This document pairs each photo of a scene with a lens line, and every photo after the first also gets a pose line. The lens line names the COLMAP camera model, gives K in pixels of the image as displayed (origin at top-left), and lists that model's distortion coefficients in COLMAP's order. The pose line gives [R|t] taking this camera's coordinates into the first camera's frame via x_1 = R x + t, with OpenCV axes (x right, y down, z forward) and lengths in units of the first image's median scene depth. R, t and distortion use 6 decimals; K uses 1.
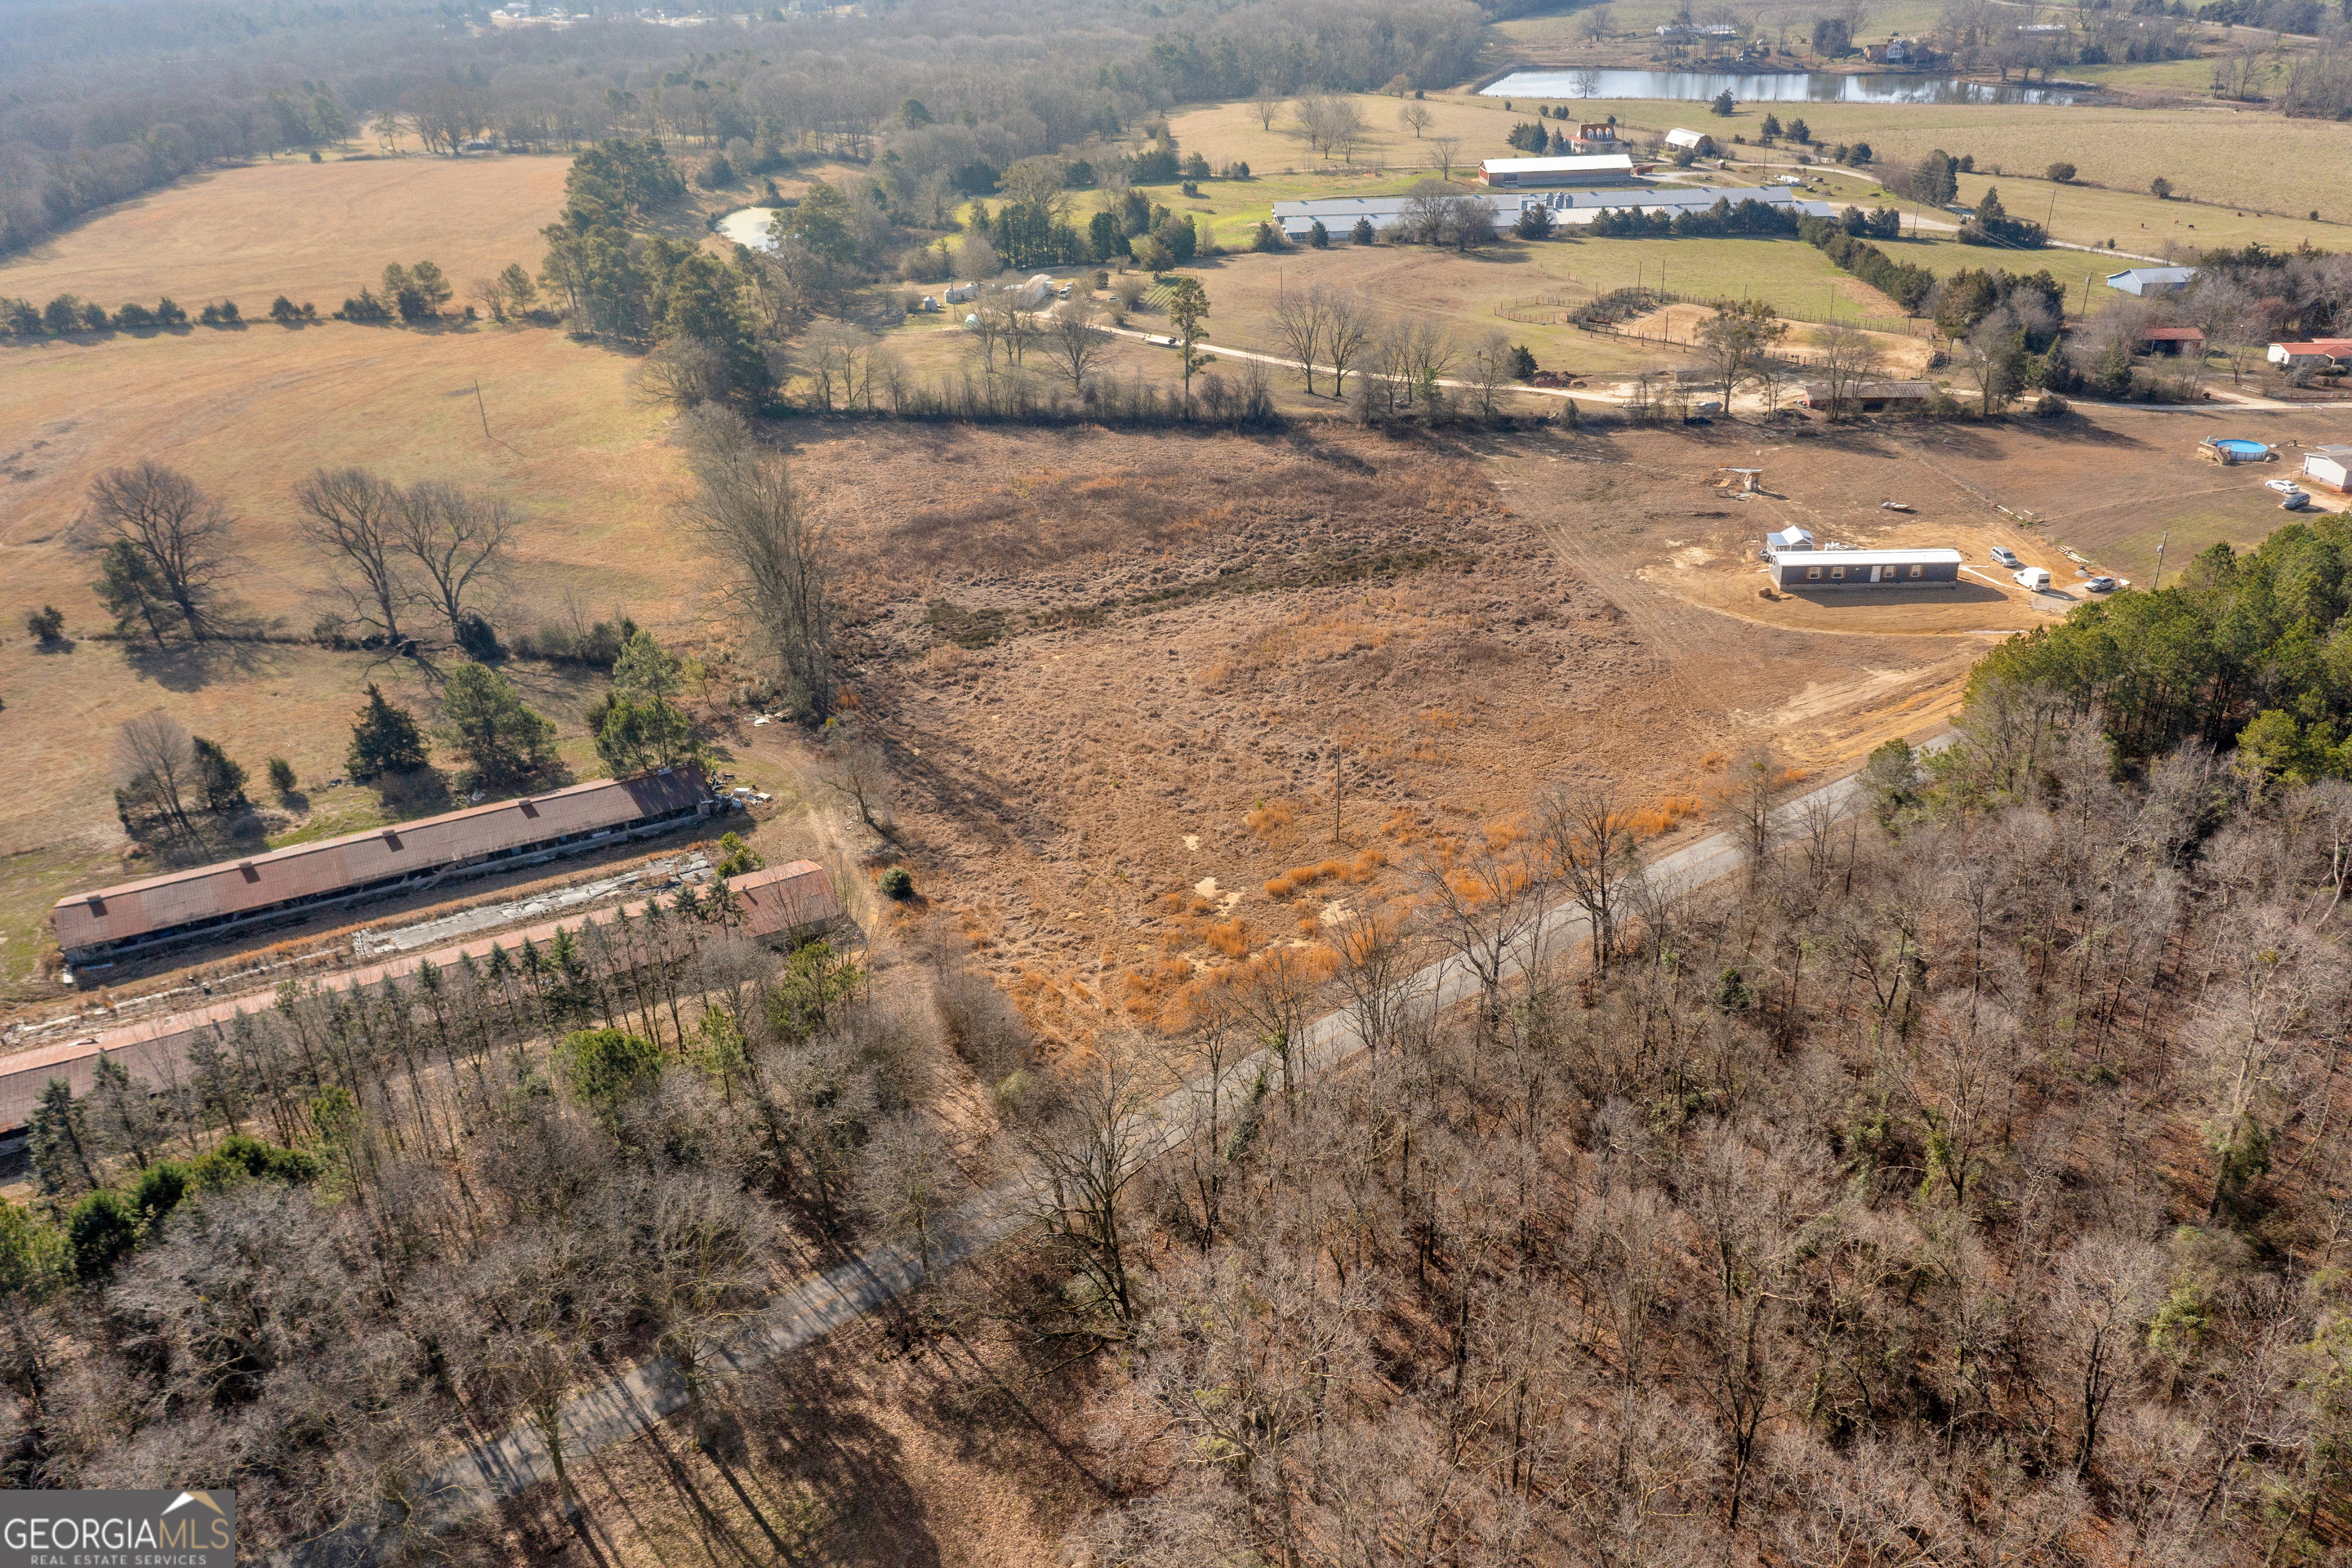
lens RADIAL K [[1846.6, 0, 1176.0], [0, 1846.6, 784.0], [0, 0, 1]] dist [-0.013860, 0.007250]
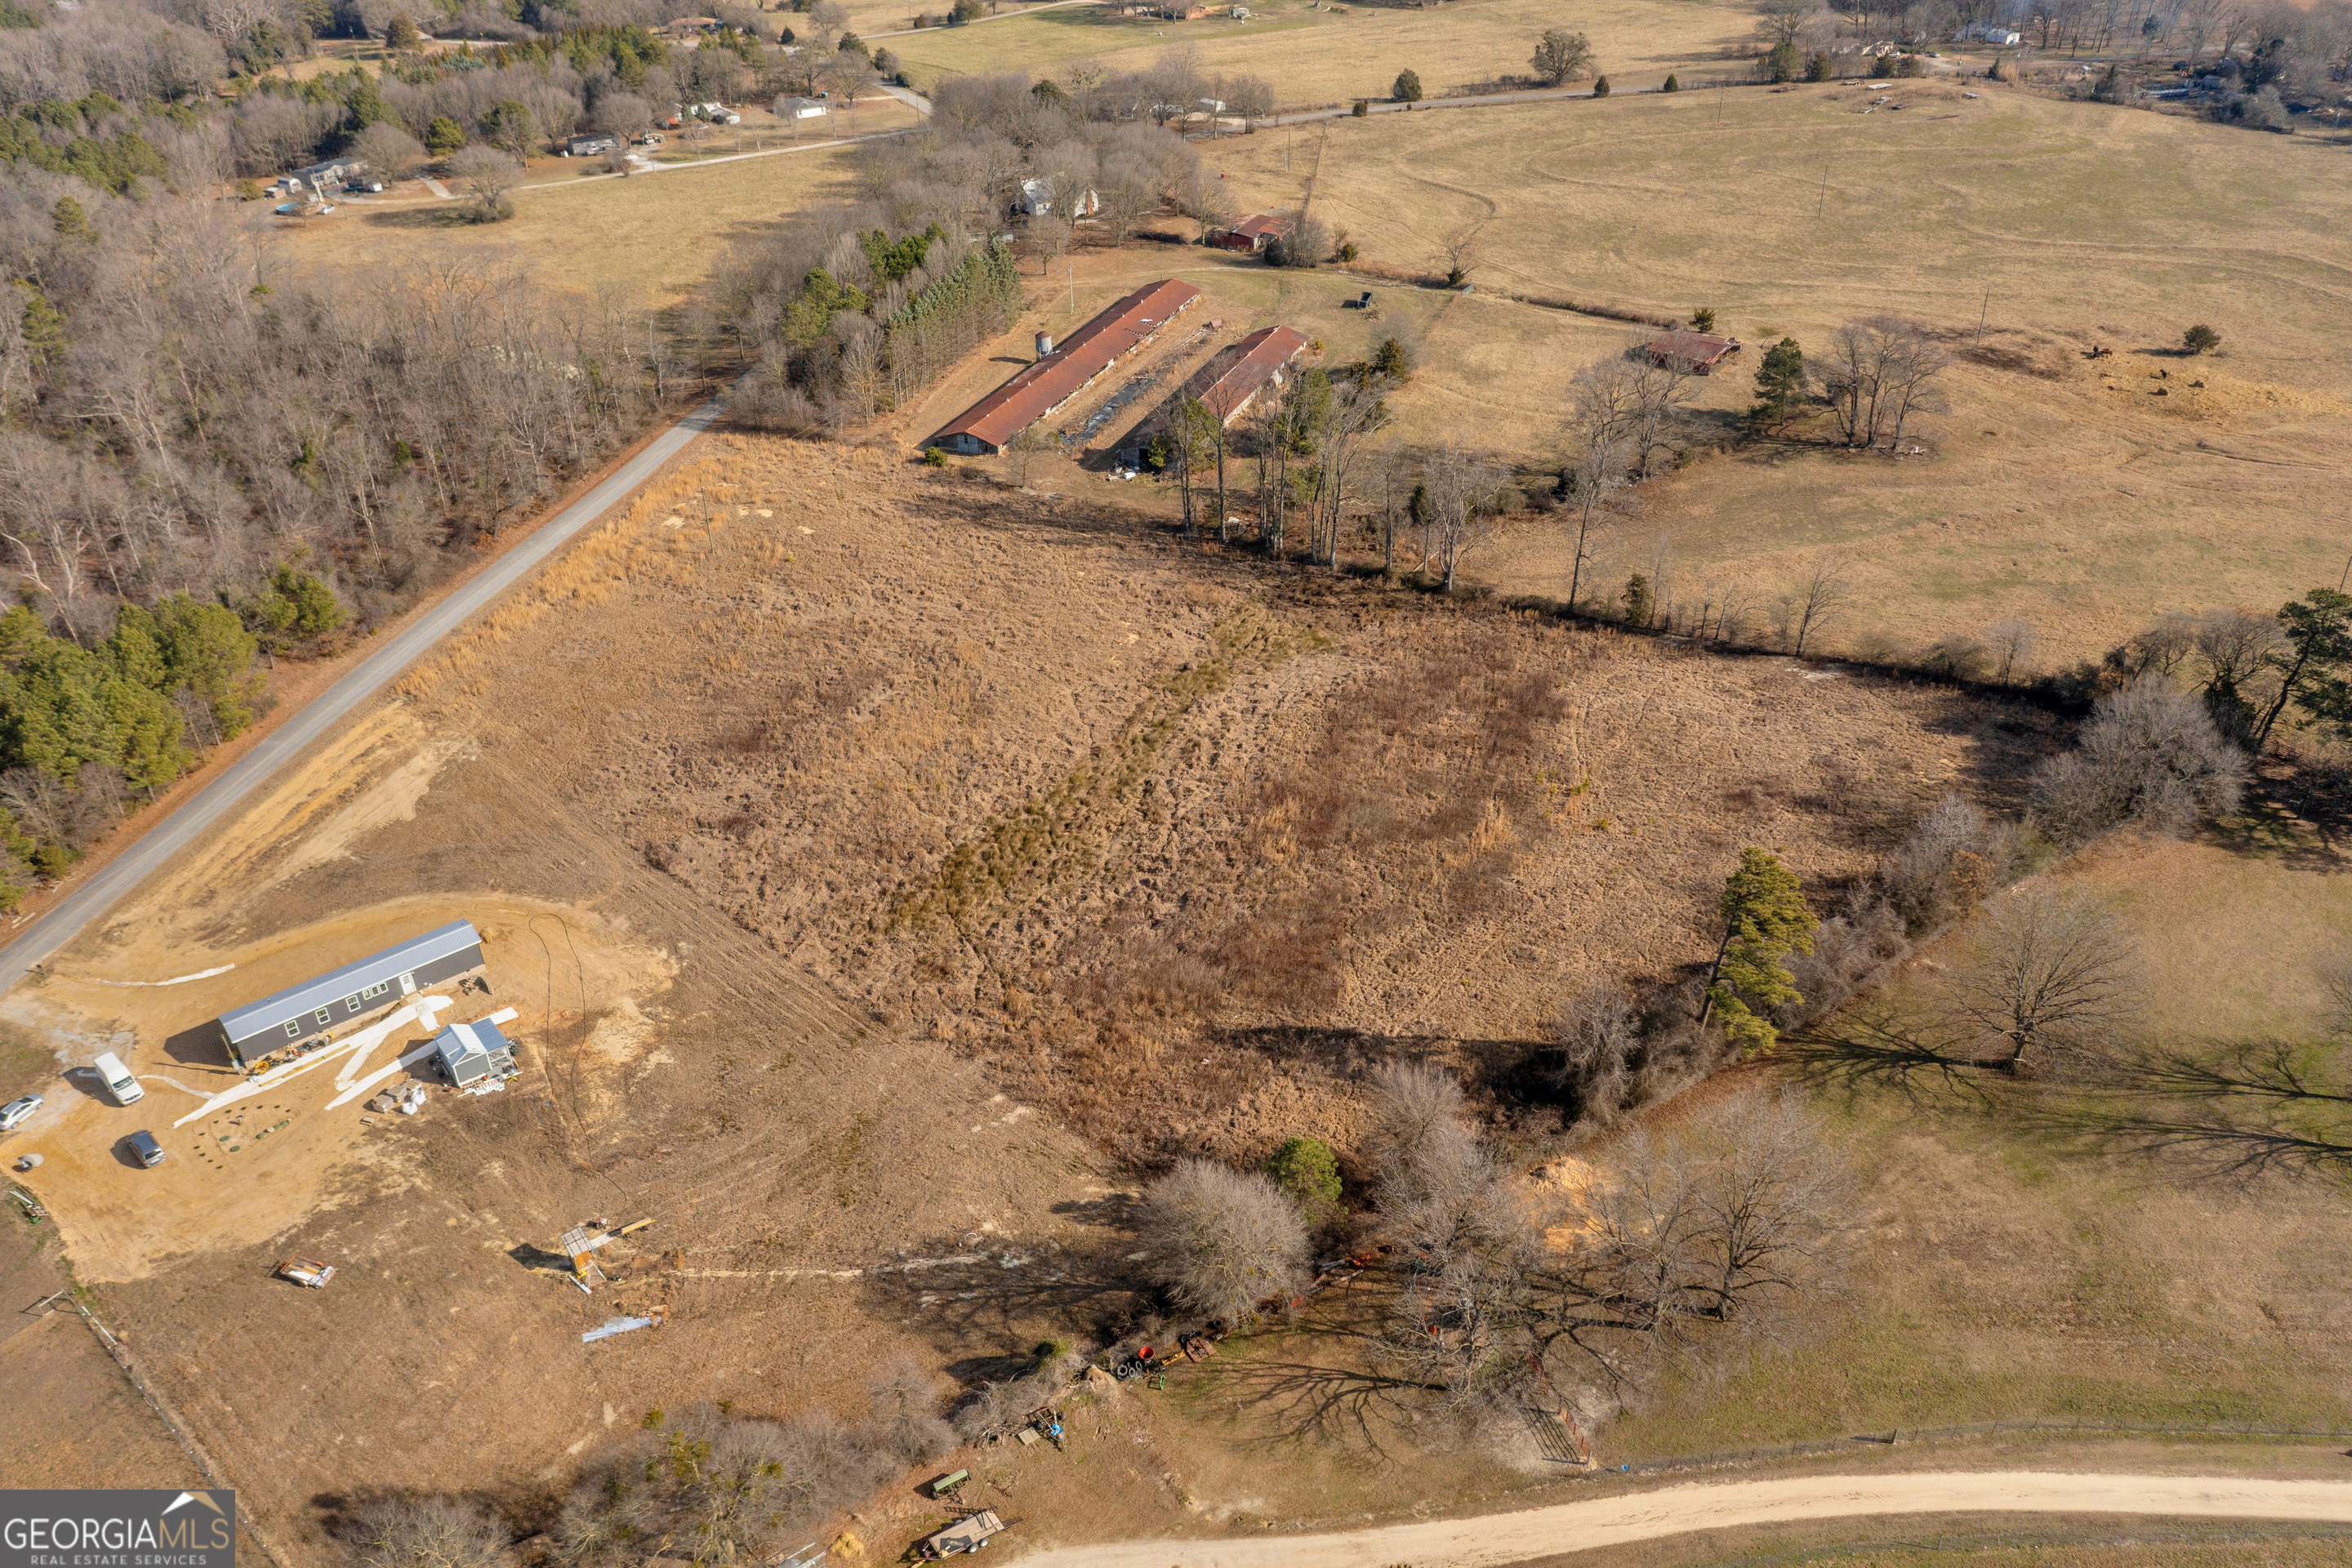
lens RADIAL K [[1846.6, 0, 1176.0], [0, 1846.6, 784.0], [0, 0, 1]] dist [-0.013860, 0.007250]
pose [[-0.766248, 0.384752, -0.514616, 0.369835], [-0.231204, 0.582161, 0.779508, -0.643041], [0.599506, 0.716279, -0.357123, 1.095624]]
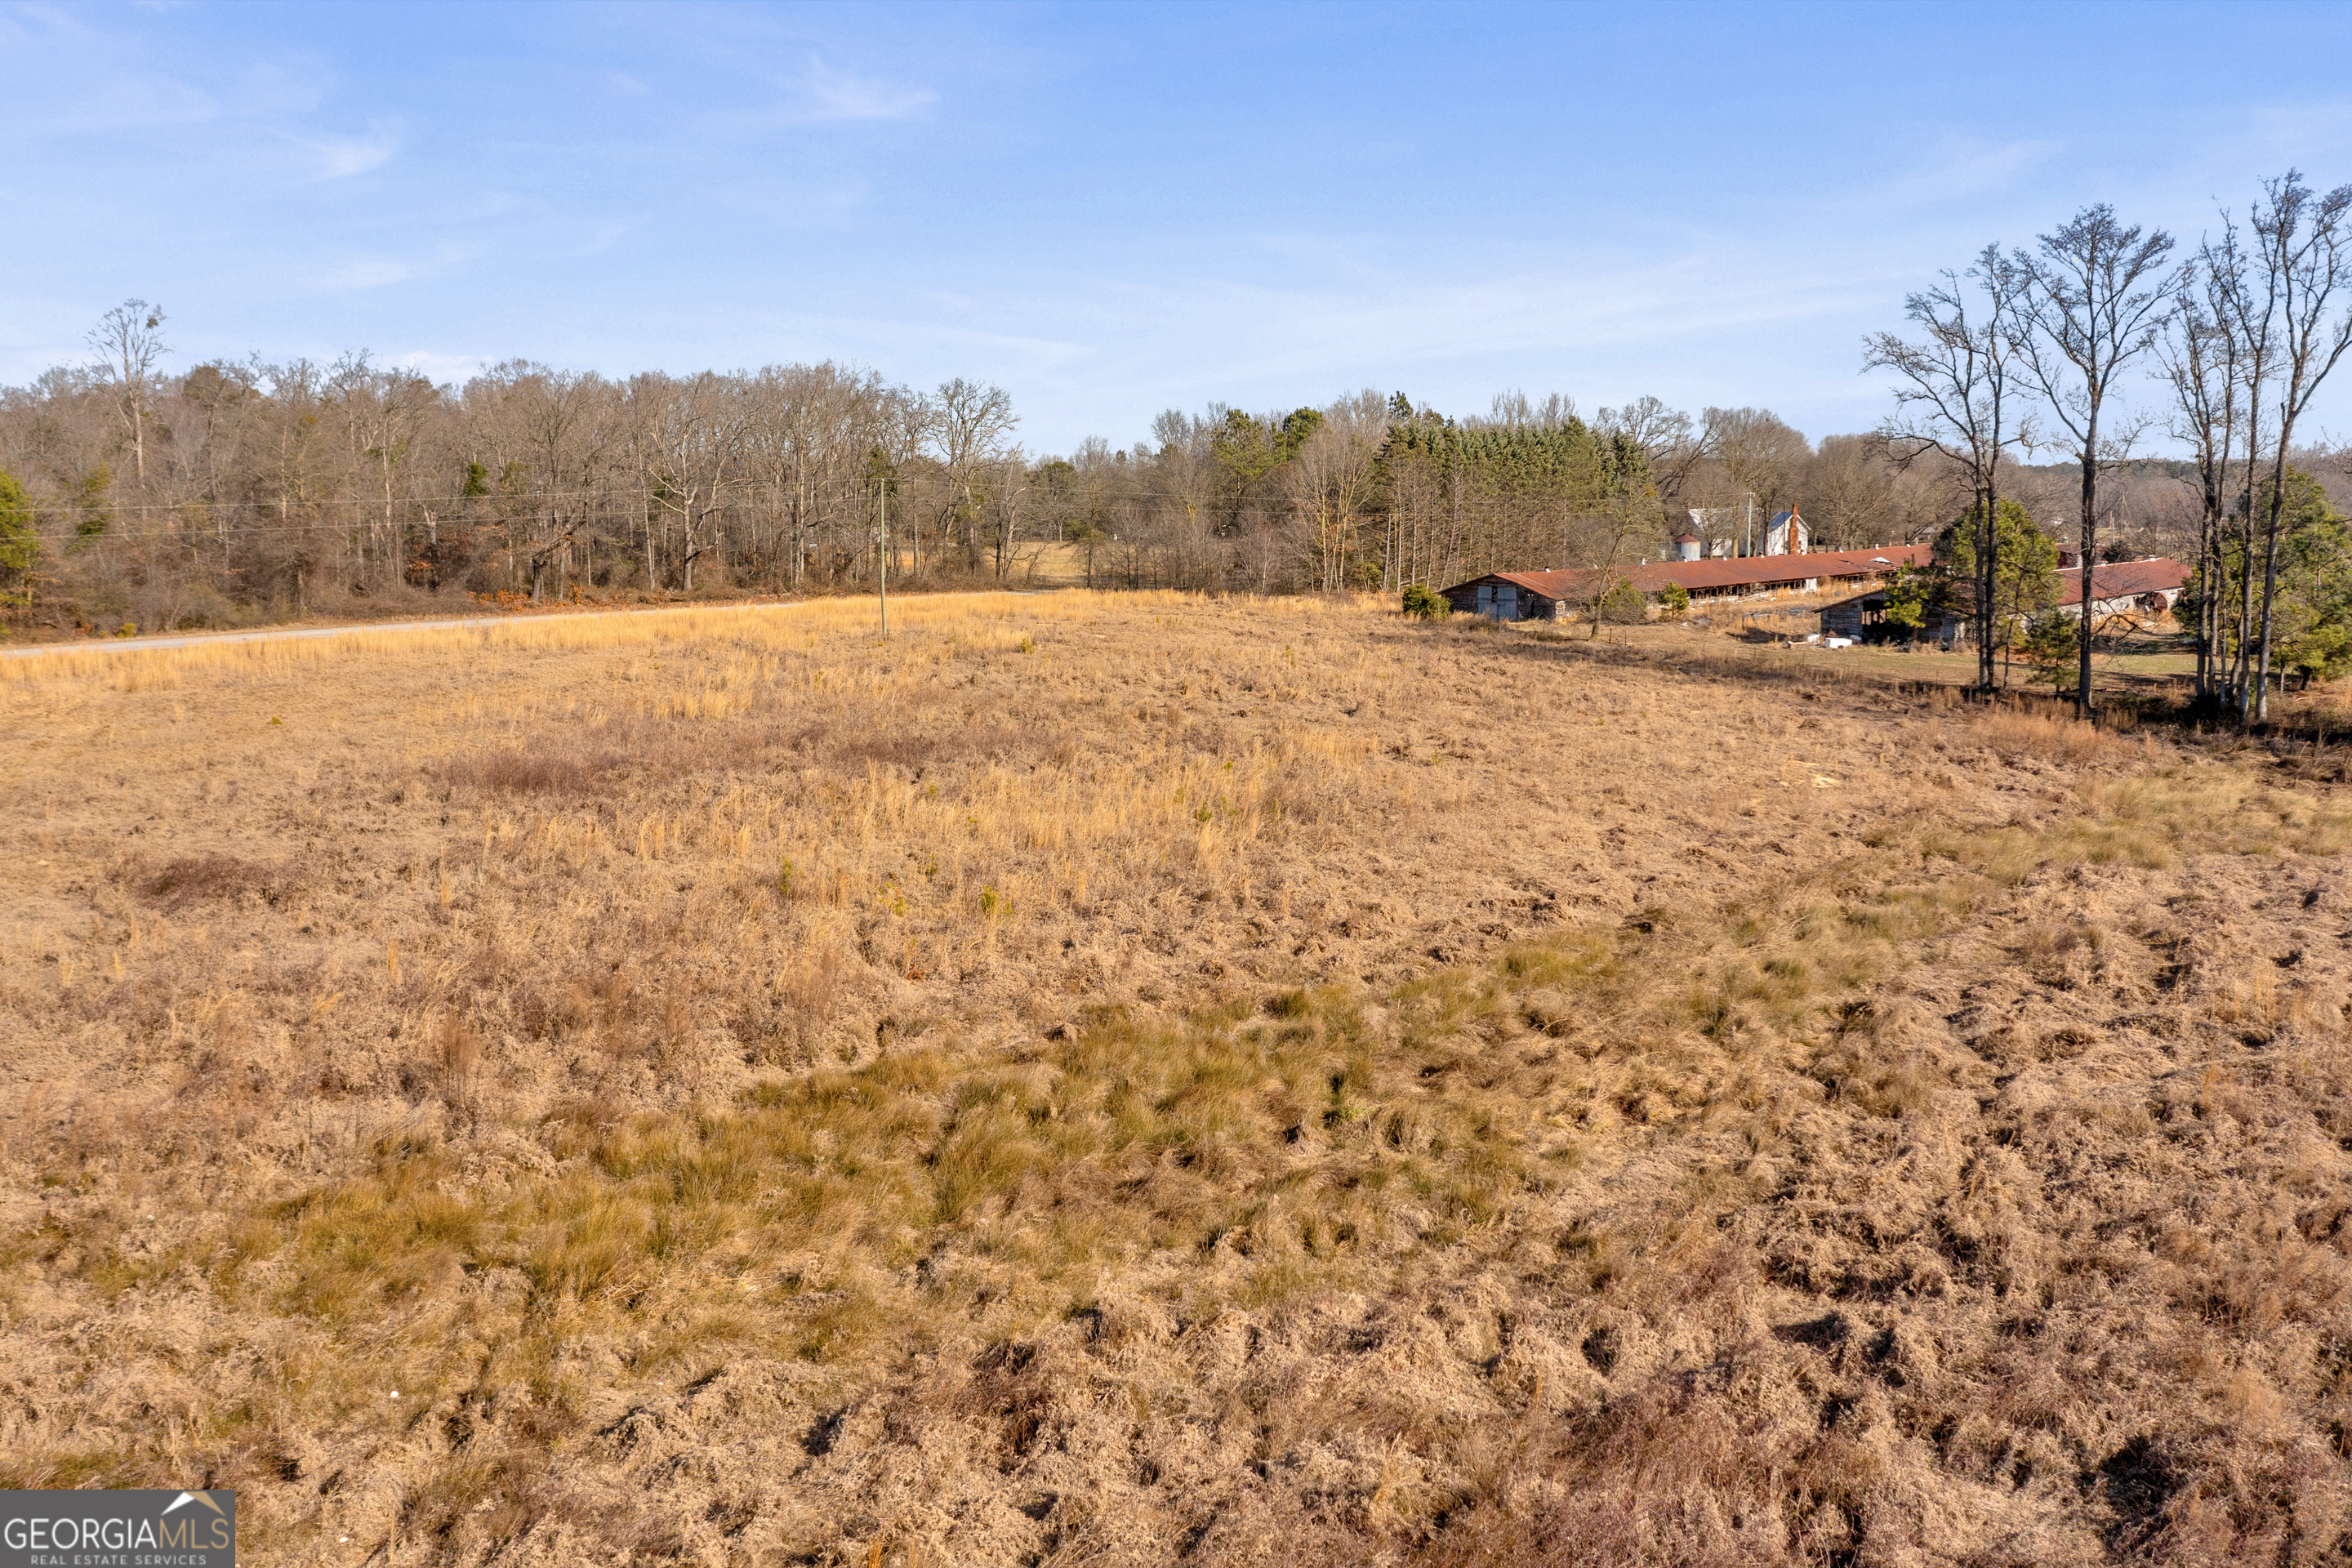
lens RADIAL K [[1846.6, 0, 1176.0], [0, 1846.6, 784.0], [0, 0, 1]] dist [-0.013860, 0.007250]
pose [[-0.949176, 0.099448, -0.298622, 0.116677], [-0.087808, 0.827436, 0.554653, -0.192653], [0.302250, 0.552685, -0.776650, 0.931778]]
